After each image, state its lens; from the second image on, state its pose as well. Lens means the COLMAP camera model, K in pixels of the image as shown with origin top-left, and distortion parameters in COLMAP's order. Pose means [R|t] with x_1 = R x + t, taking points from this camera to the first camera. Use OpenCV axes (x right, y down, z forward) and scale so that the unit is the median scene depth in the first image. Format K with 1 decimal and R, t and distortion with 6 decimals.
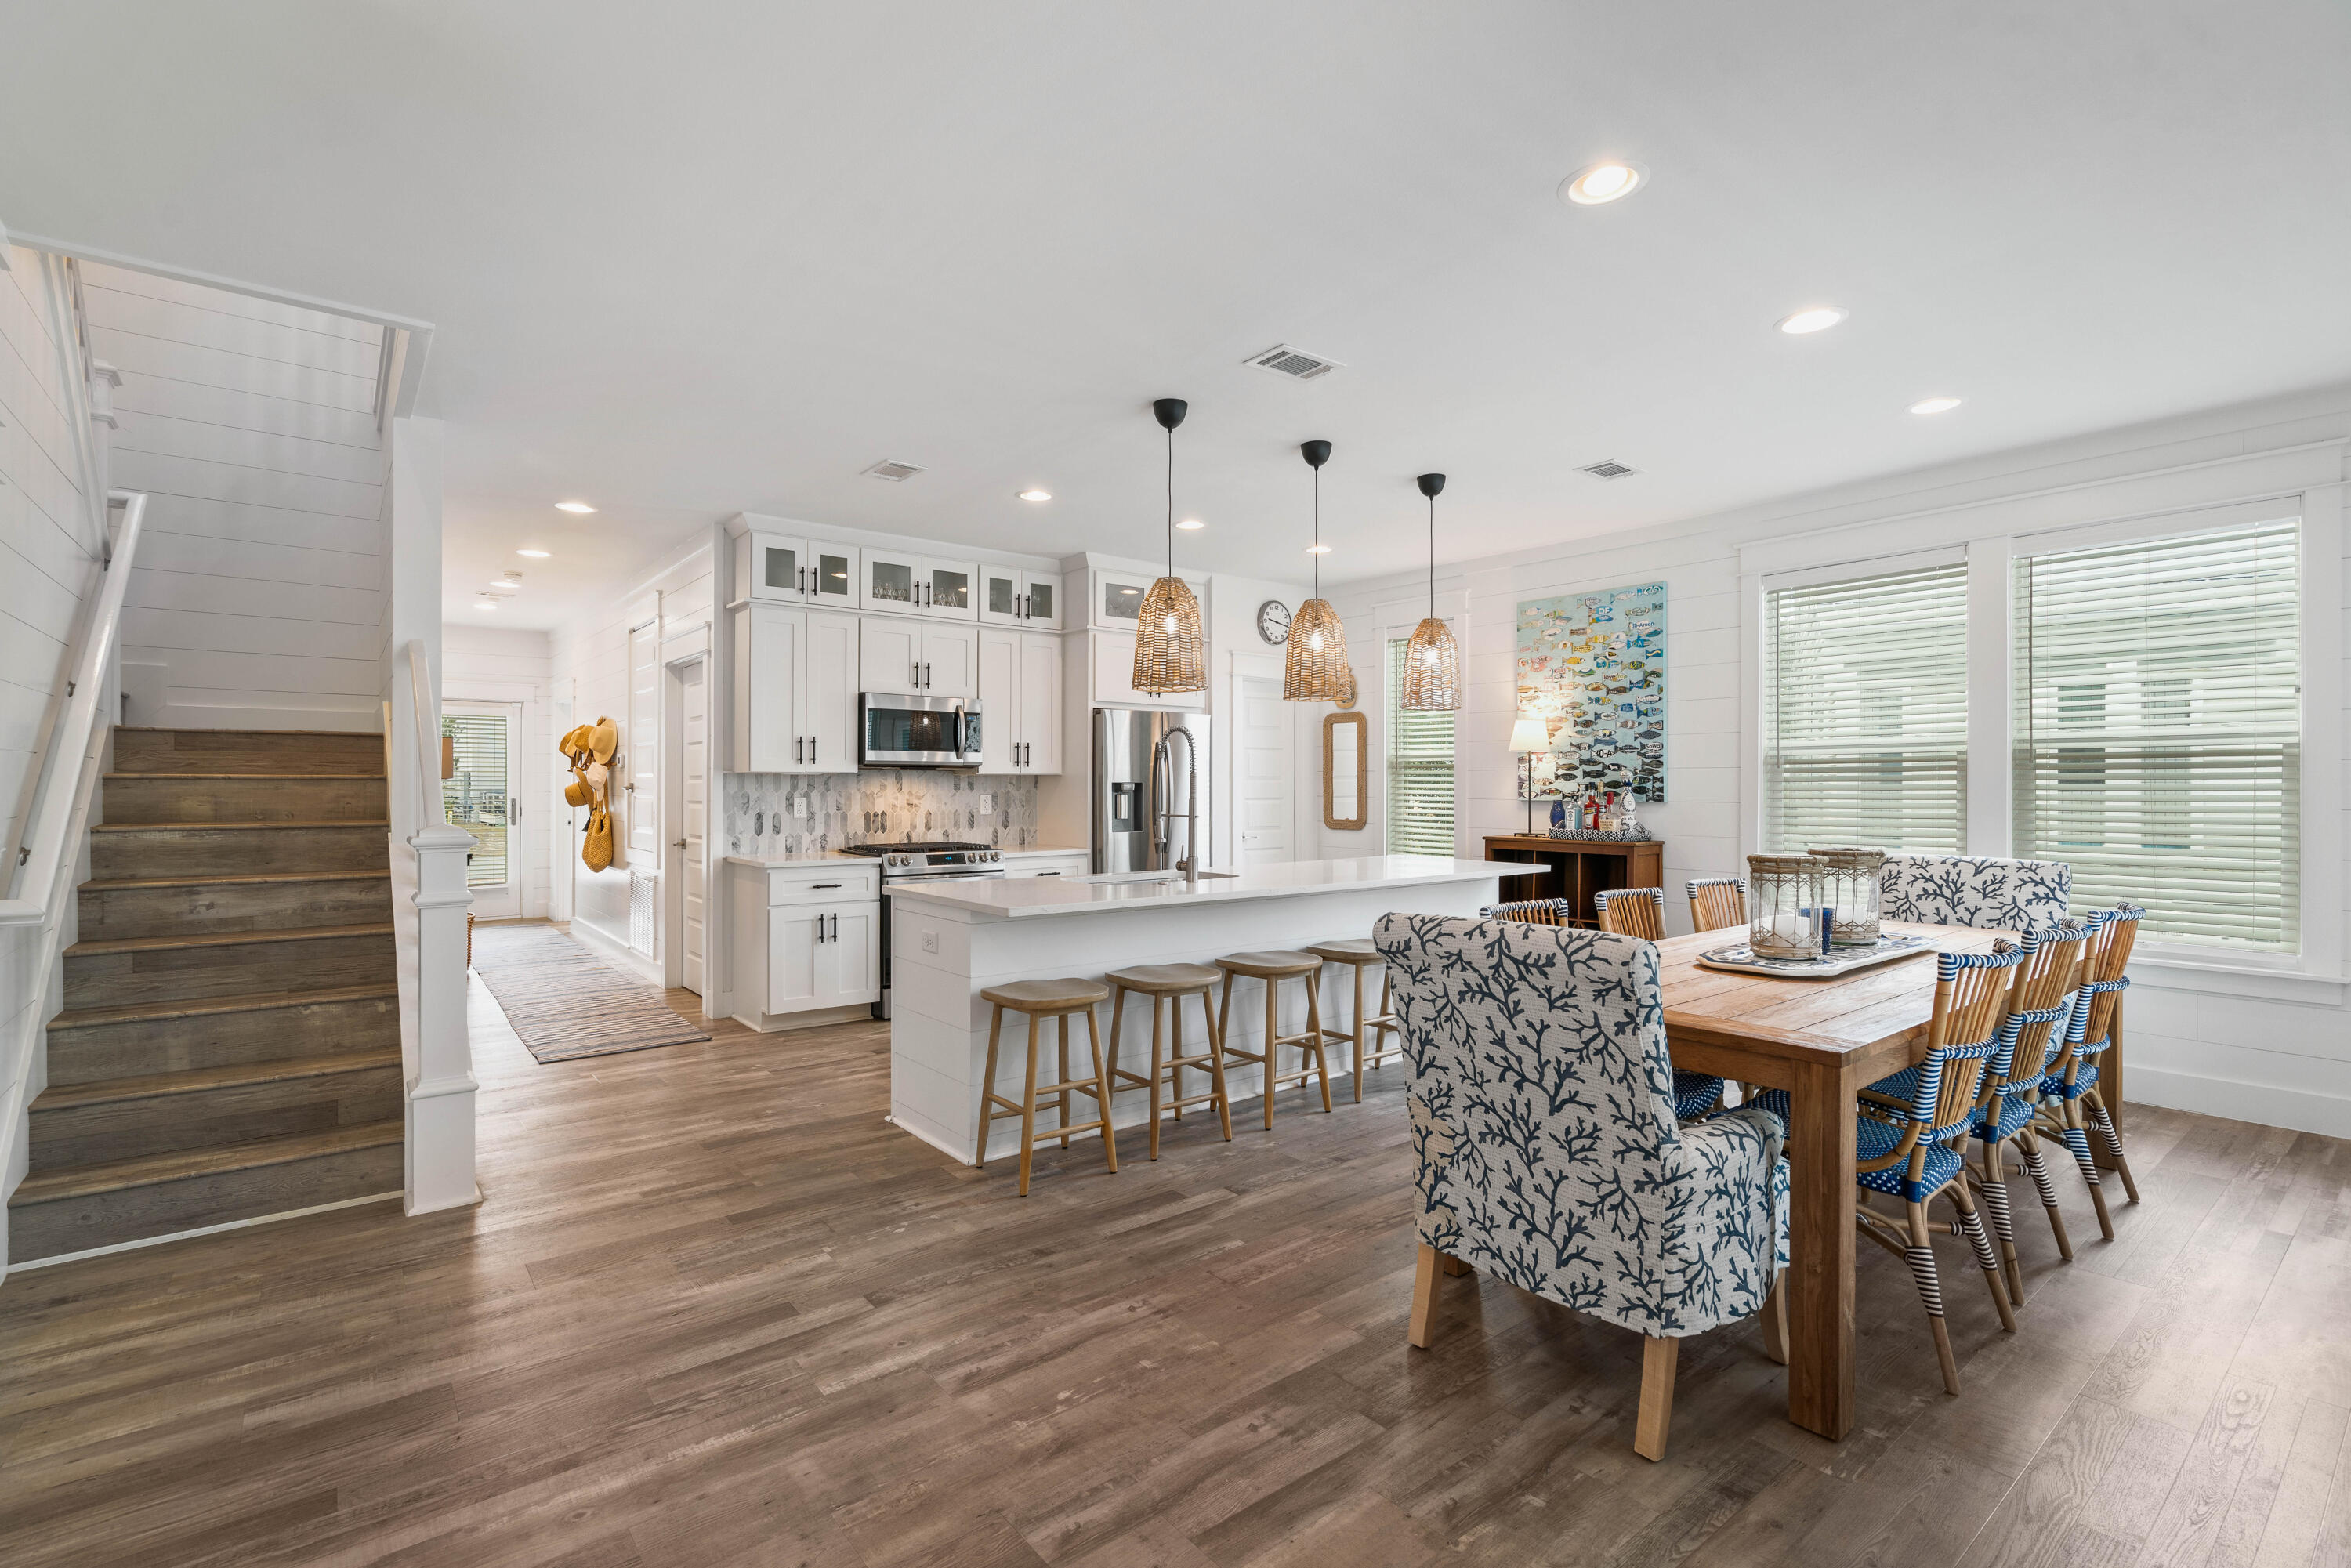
lens RADIAL K [[1078.2, 0, 1155.3], [0, 1078.2, 784.0], [0, 0, 1]] dist [-0.004524, 0.002805]
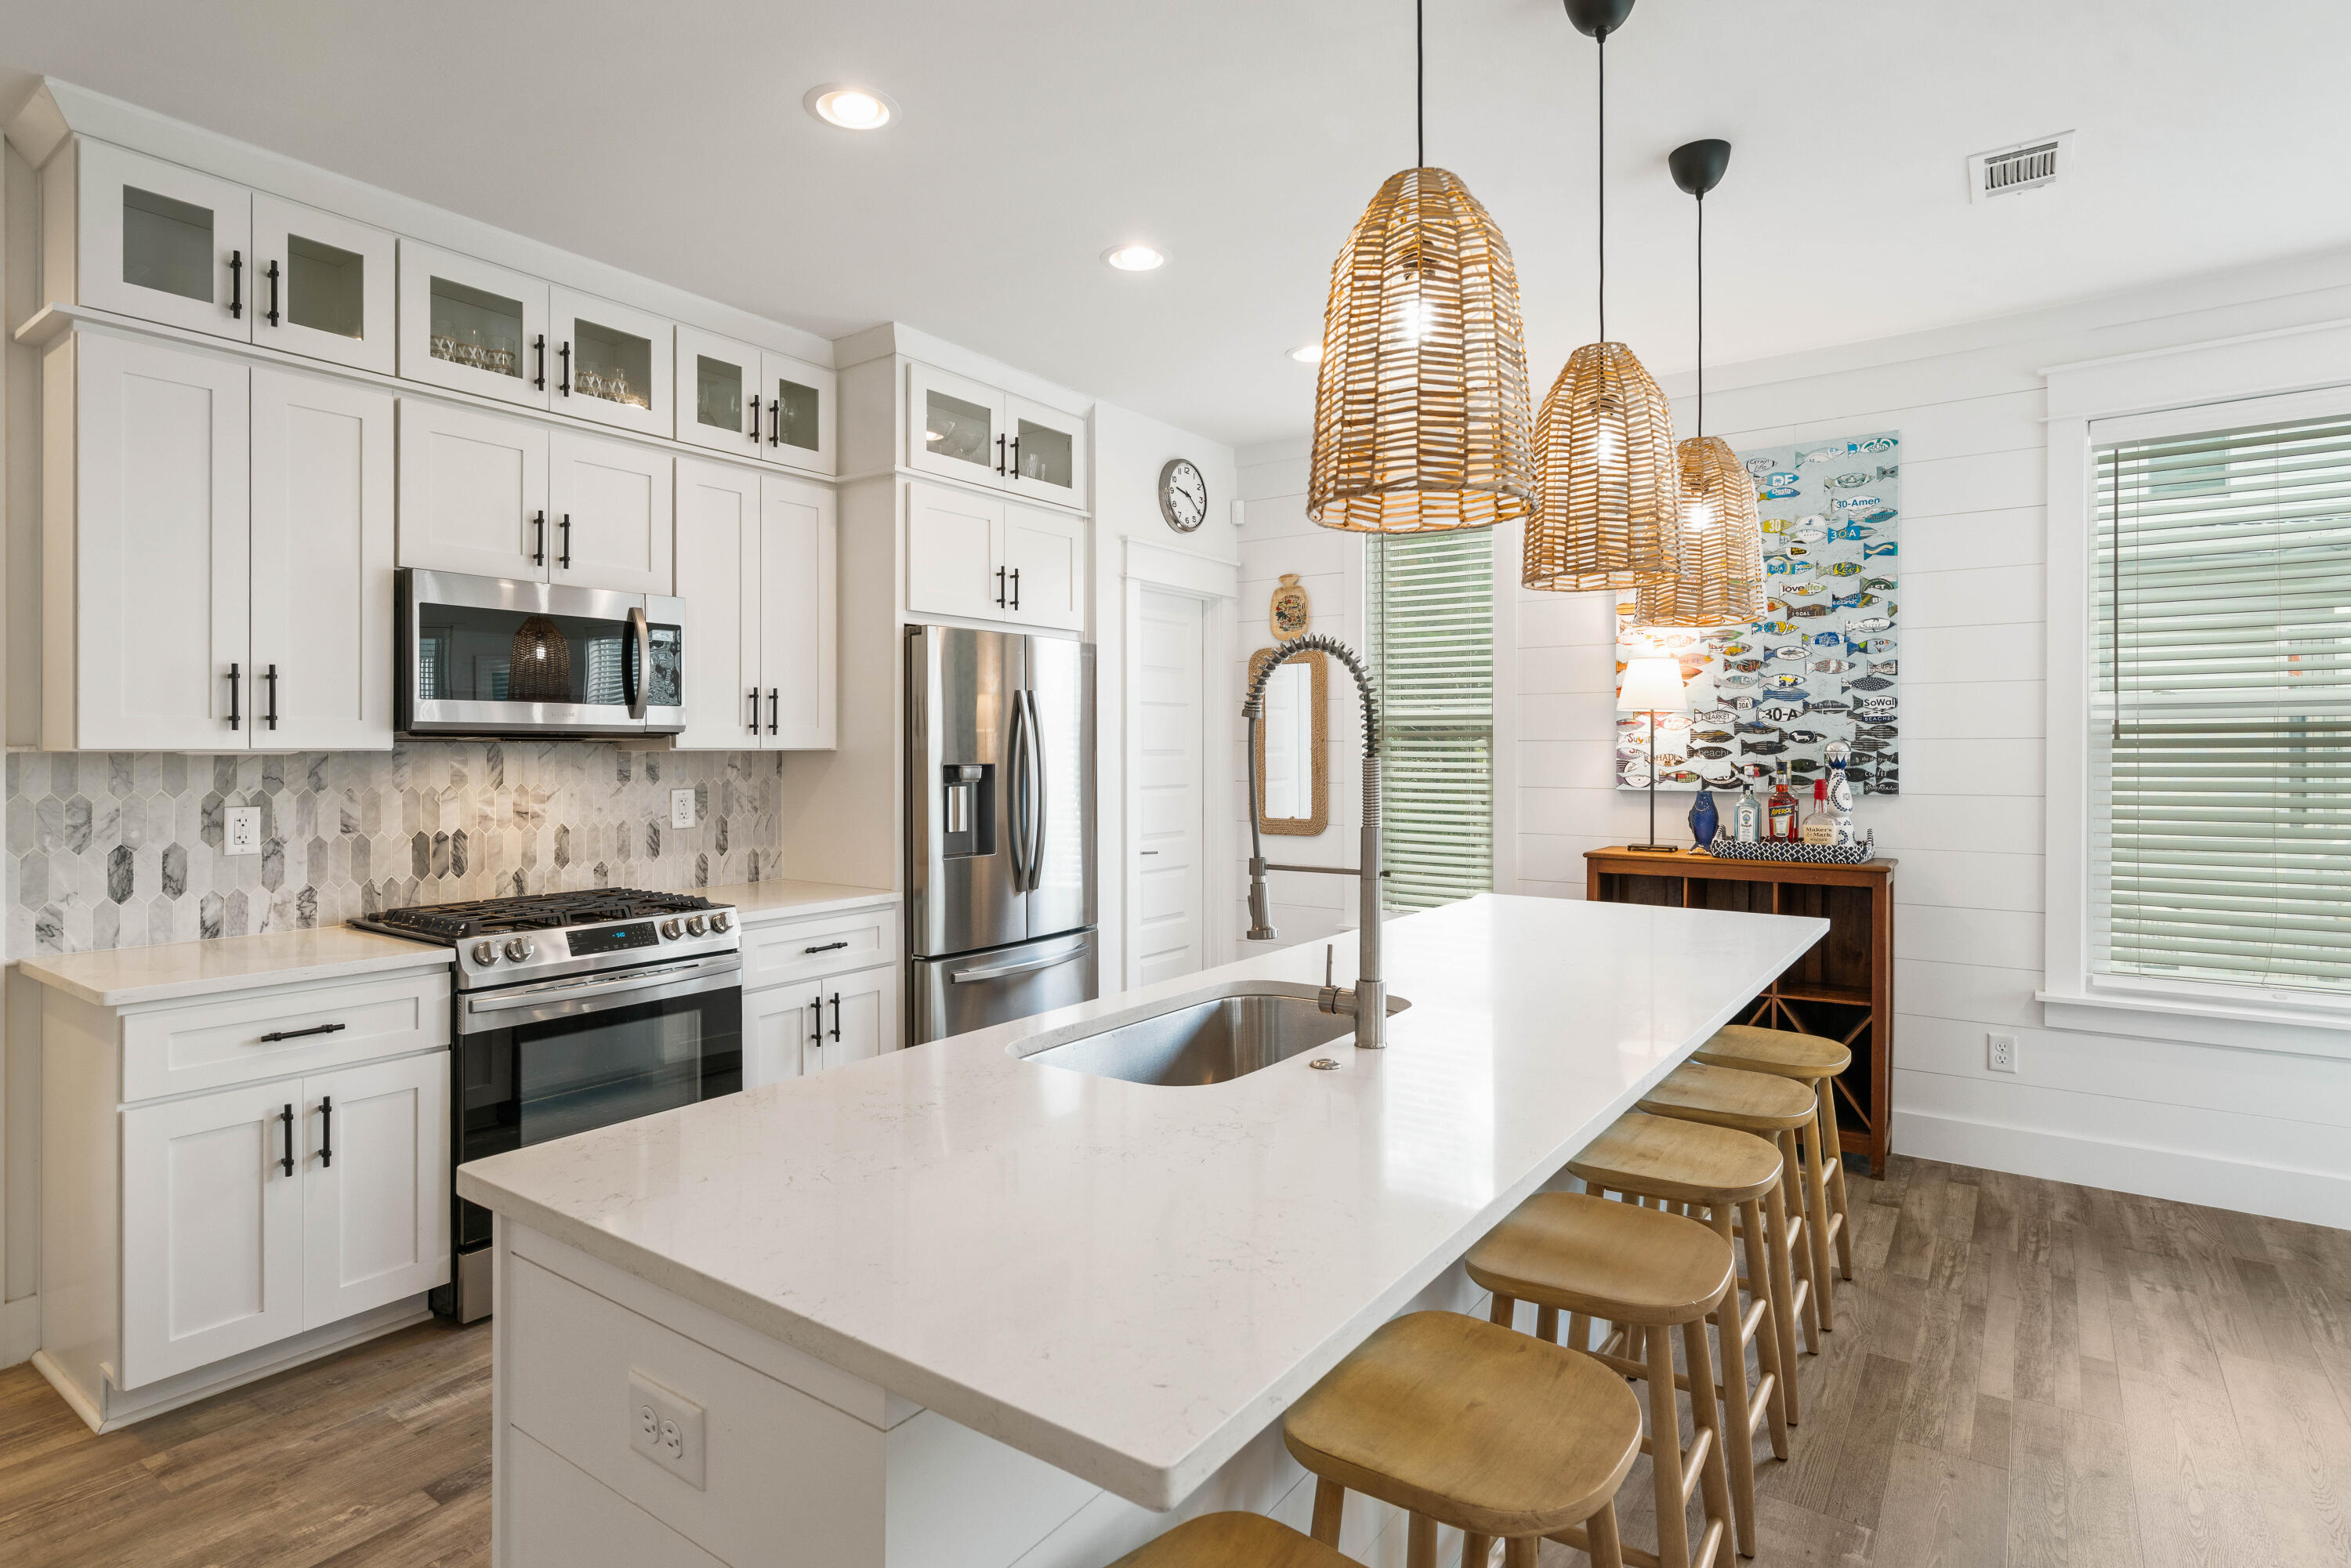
lens RADIAL K [[1218.3, 0, 1160.3], [0, 1218.3, 747.0], [0, 0, 1]] dist [0.005127, 0.000417]
pose [[0.961891, -0.002475, 0.273422, -0.113153], [0.002536, 0.999997, 0.000130, -0.011105], [-0.273421, 0.000568, 0.961894, 0.442671]]
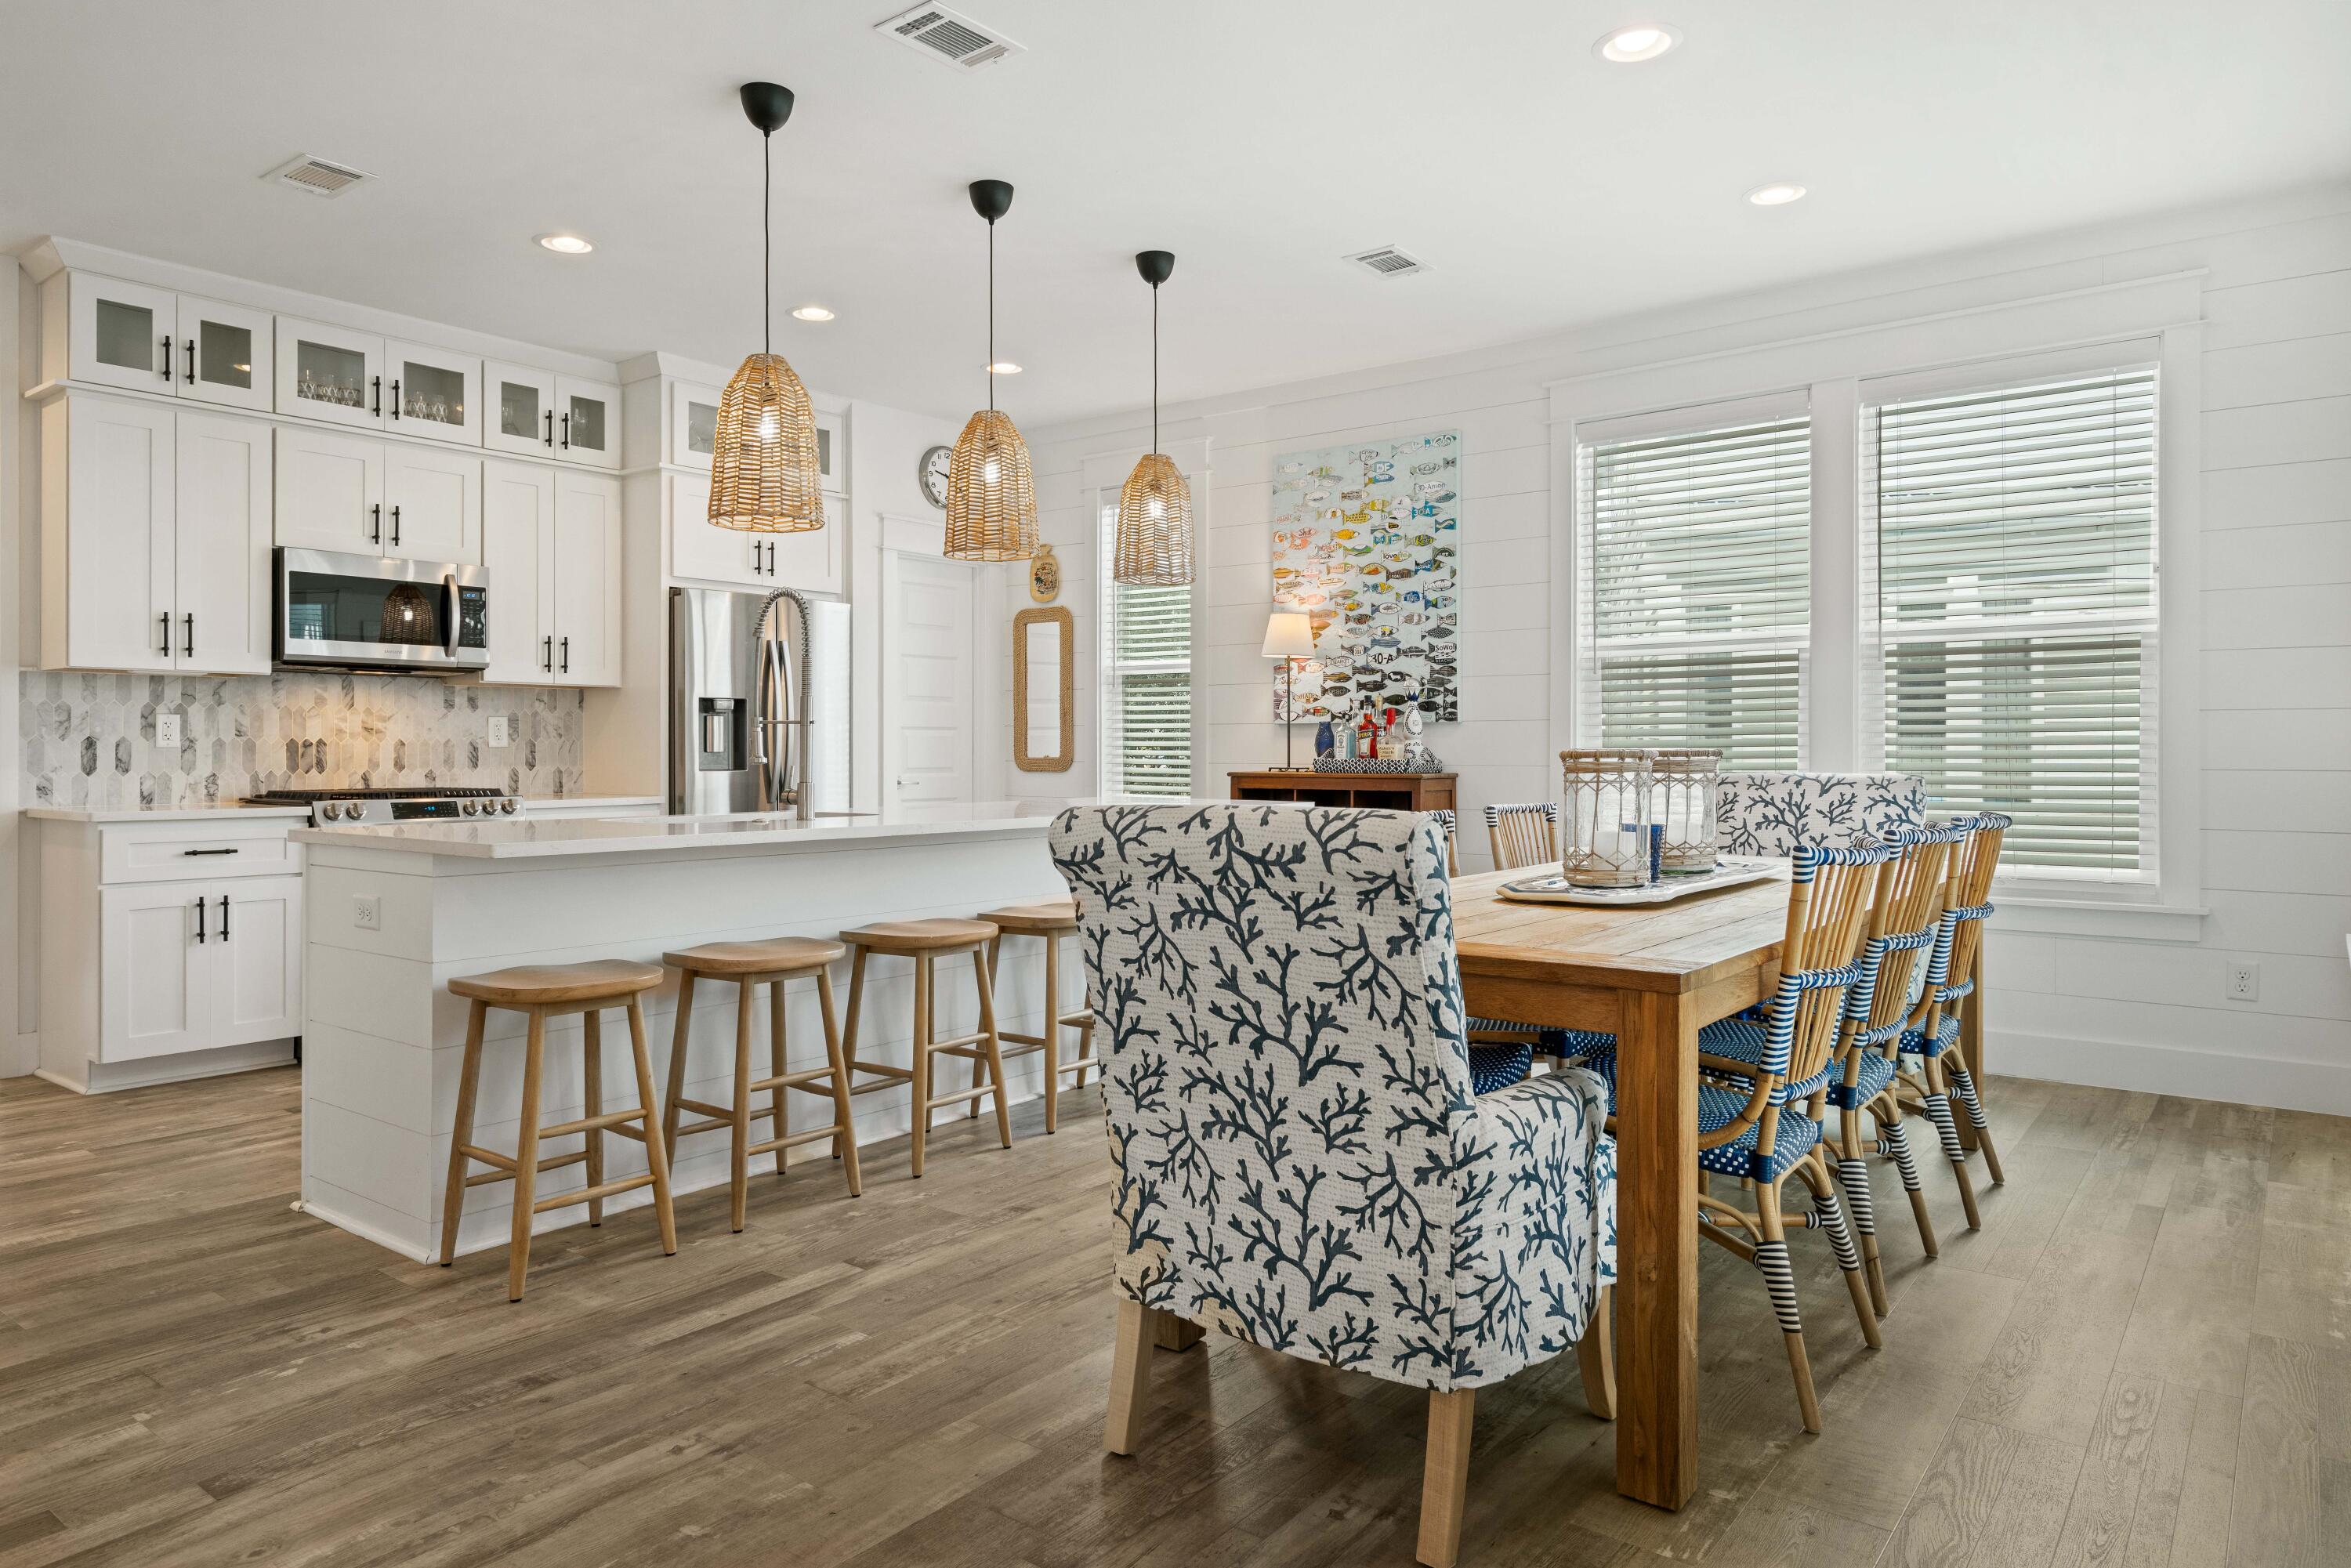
lens RADIAL K [[1482.2, 0, 1155.1], [0, 1482.2, 745.5], [0, 0, 1]] dist [0.004645, 0.005791]
pose [[0.971700, -0.001579, 0.236214, 0.019823], [0.001749, 0.999998, -0.000510, 0.033022], [-0.236212, 0.000909, 0.971701, 0.038666]]
